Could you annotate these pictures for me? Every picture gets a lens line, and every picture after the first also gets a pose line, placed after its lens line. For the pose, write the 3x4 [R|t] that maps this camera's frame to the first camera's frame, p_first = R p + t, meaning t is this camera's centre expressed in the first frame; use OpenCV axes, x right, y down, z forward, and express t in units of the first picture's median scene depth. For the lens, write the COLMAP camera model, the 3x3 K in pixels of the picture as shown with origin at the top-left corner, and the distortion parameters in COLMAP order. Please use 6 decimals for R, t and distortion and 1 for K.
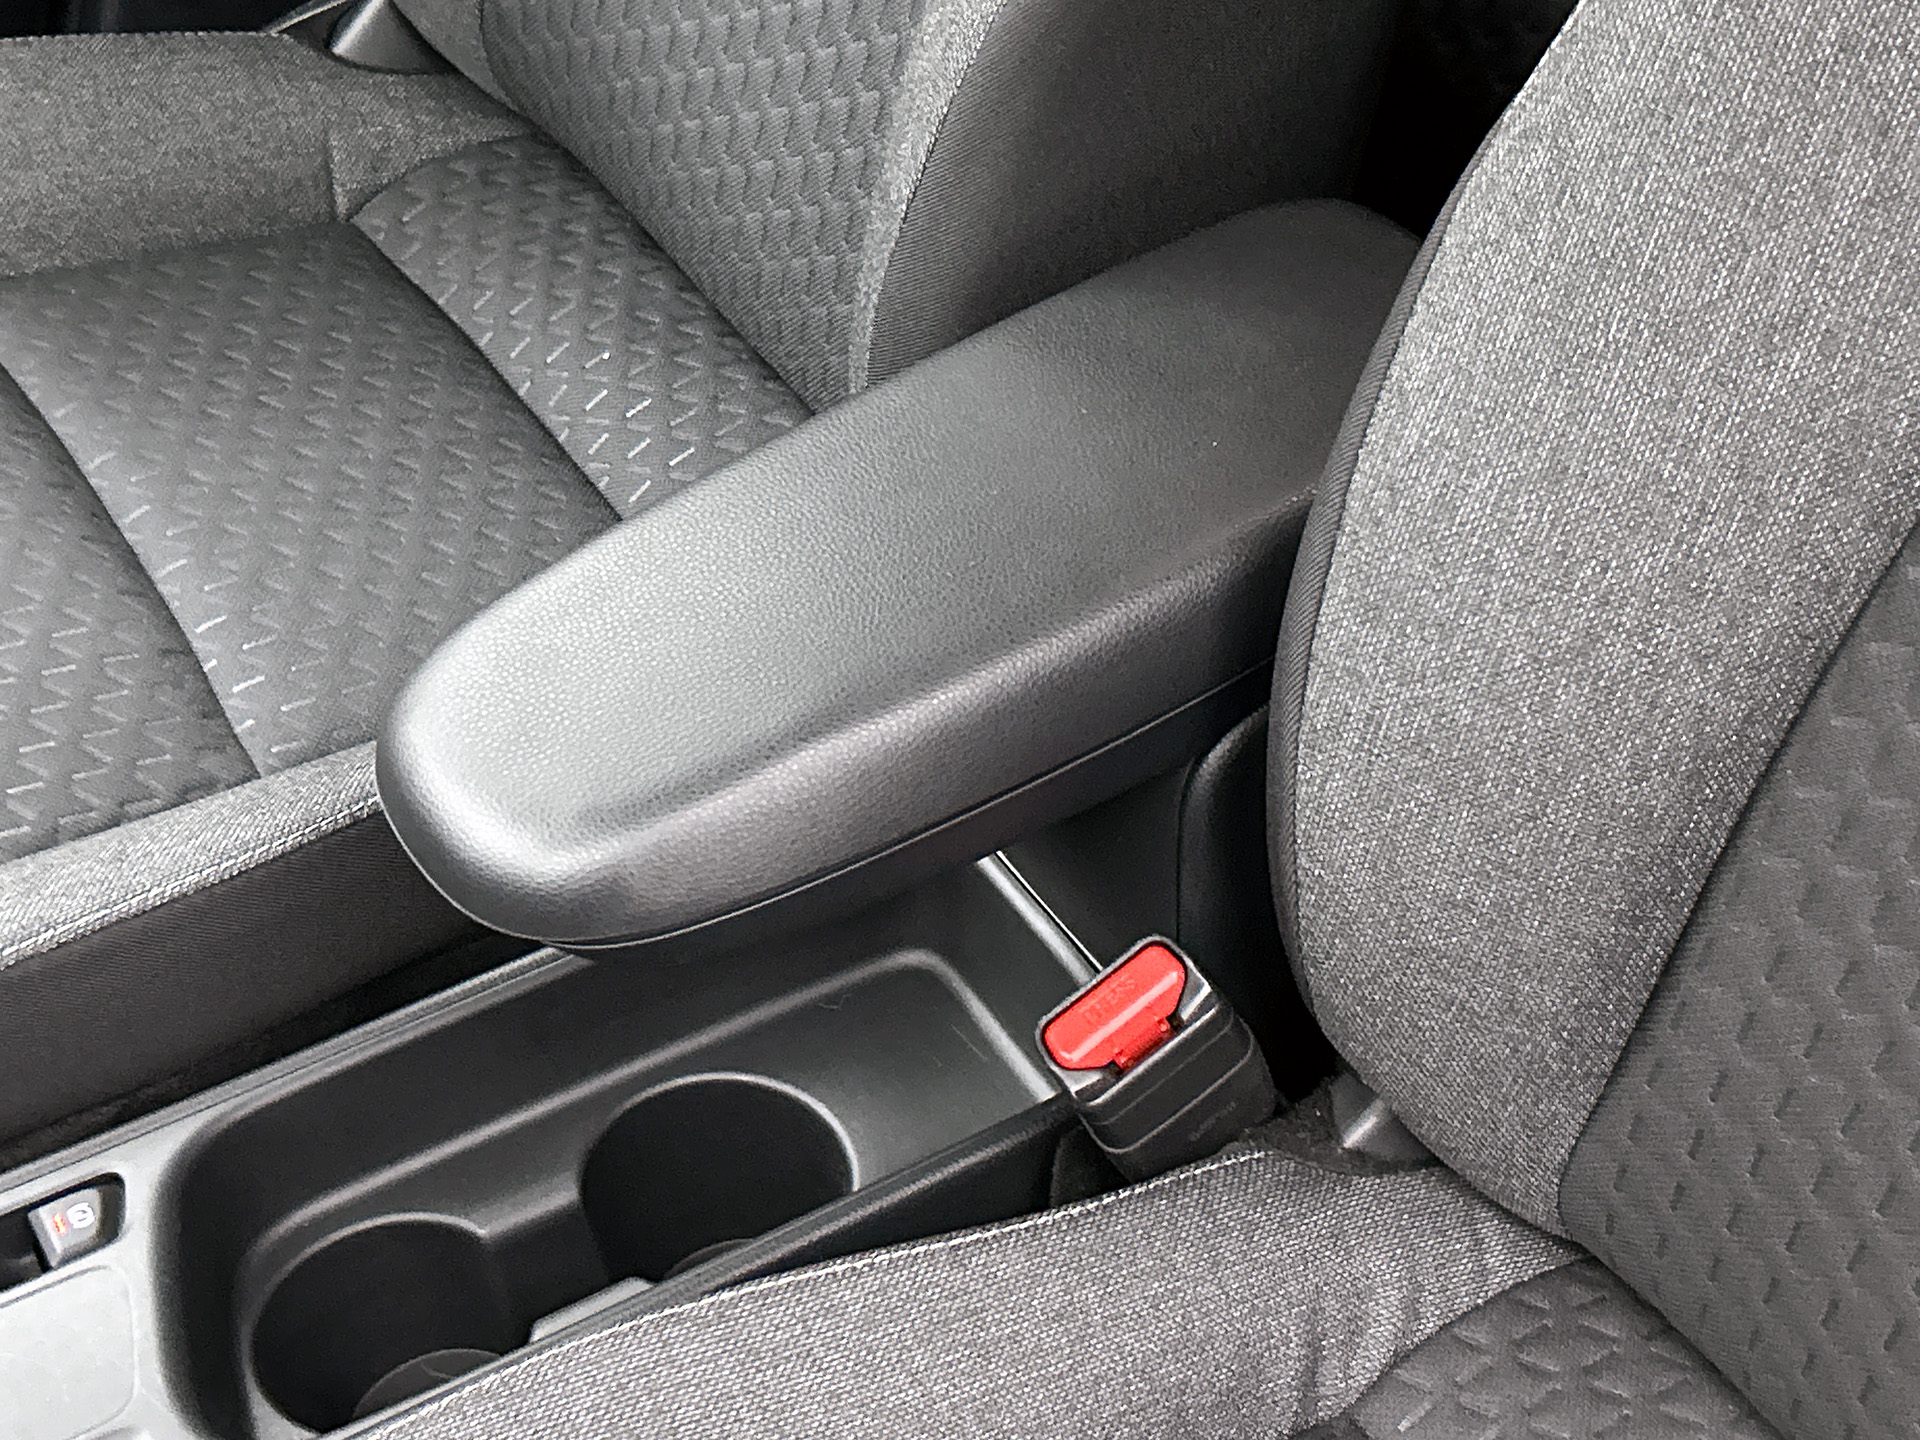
lens RADIAL K [[3137.0, 0, 986.9], [0, 3137.0, 726.5], [0, 0, 1]] dist [0.102658, -0.055445]
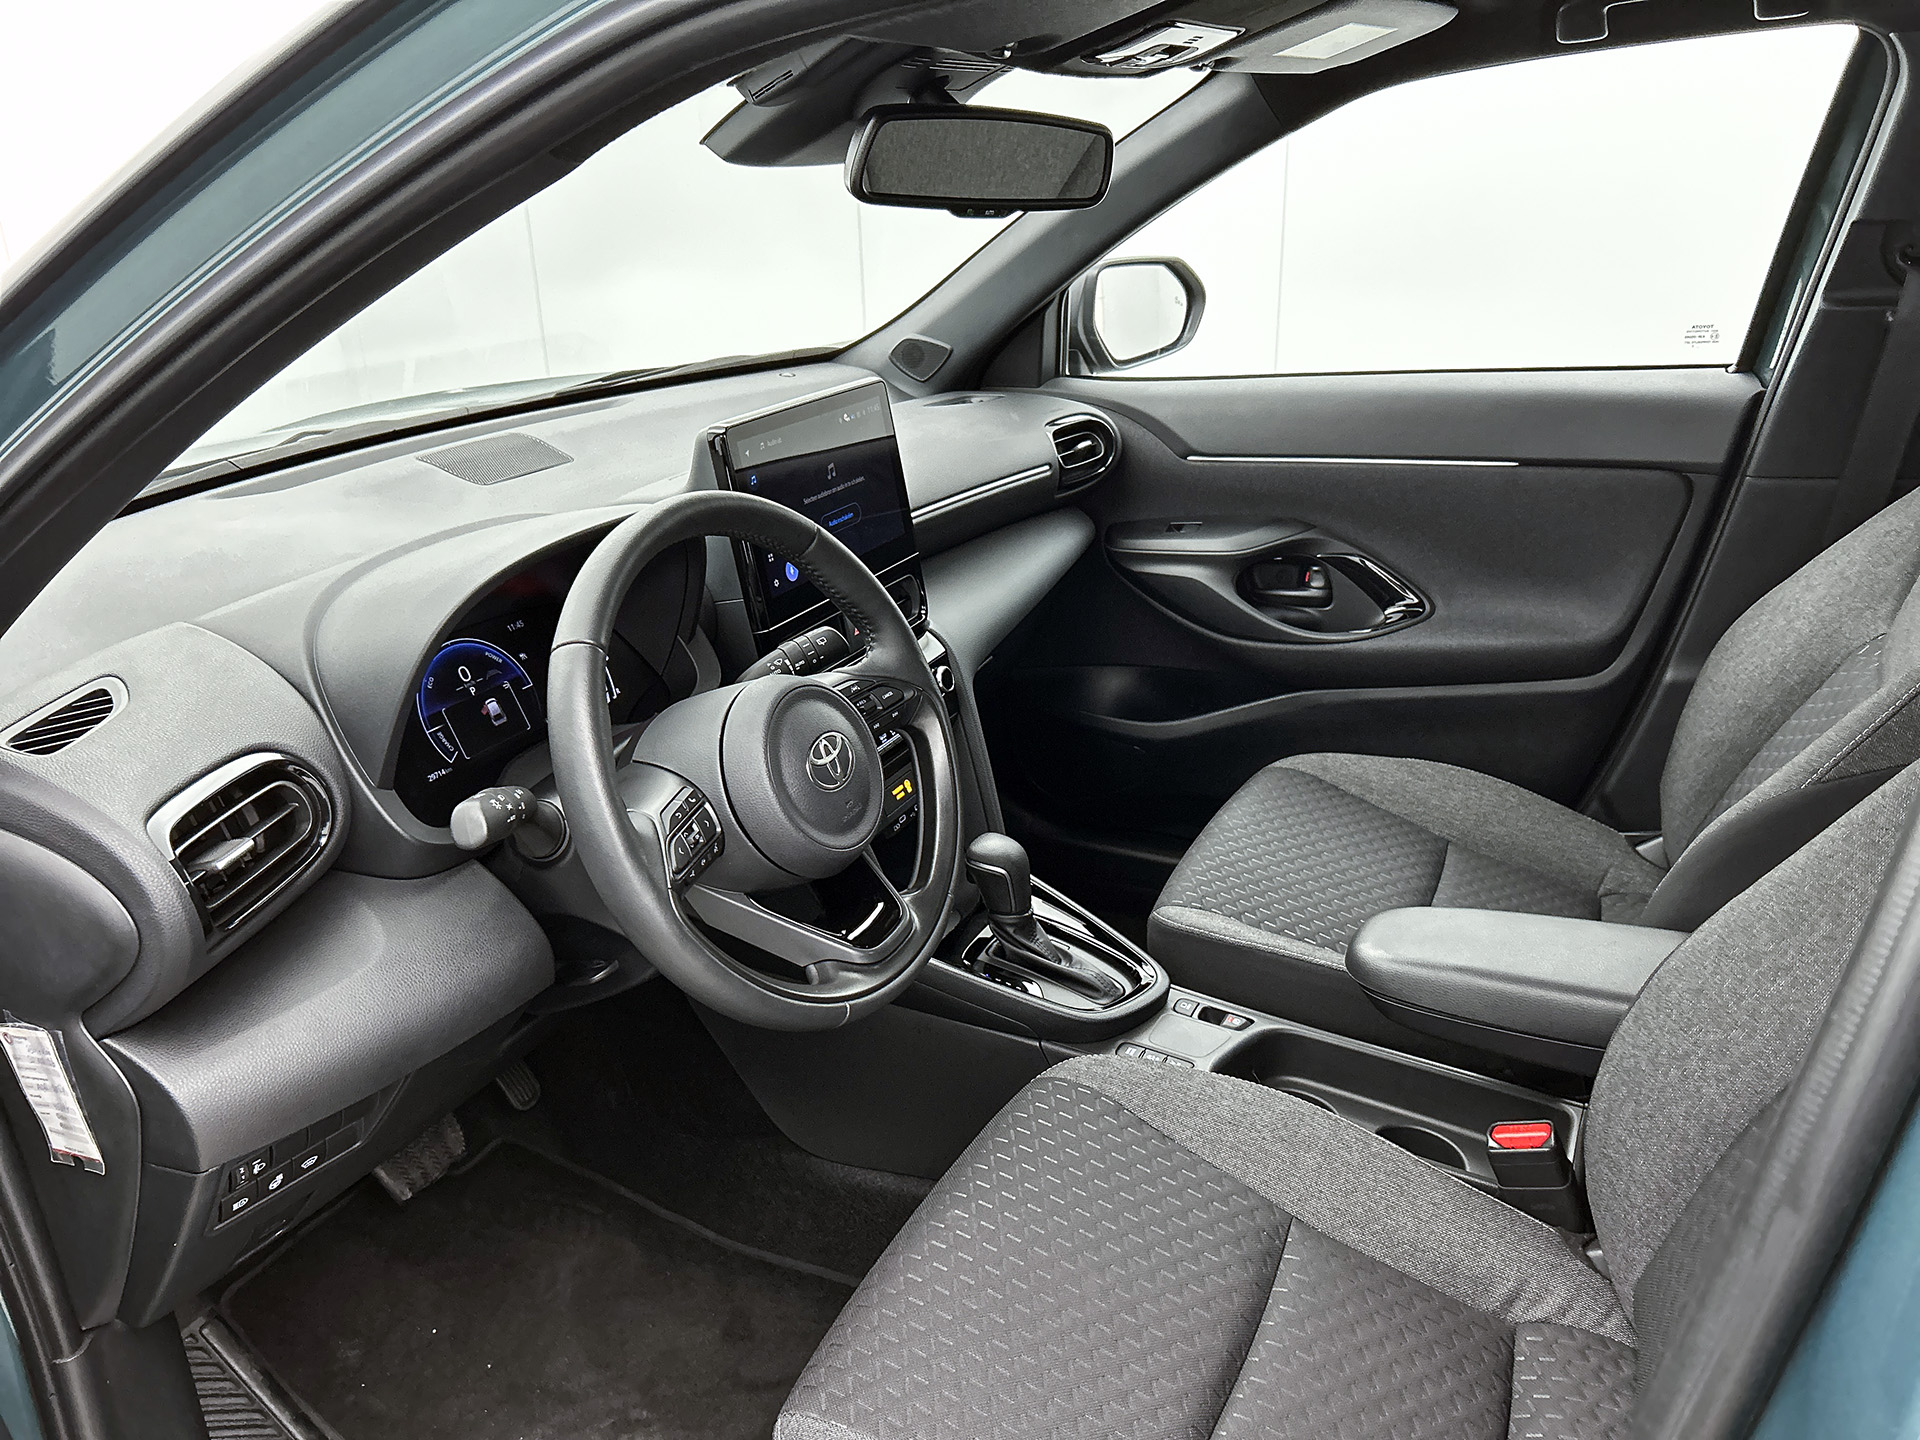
lens RADIAL K [[1413.5, 0, 985.3], [0, 1413.5, 721.3], [0, 0, 1]] dist [0.051019, -0.074964]
pose [[0.534216, 0.339639, -0.774118, 0.614208], [-0.588453, 0.806852, -0.052089, 0.136002], [0.606907, 0.483359, 0.630895, -0.234384]]
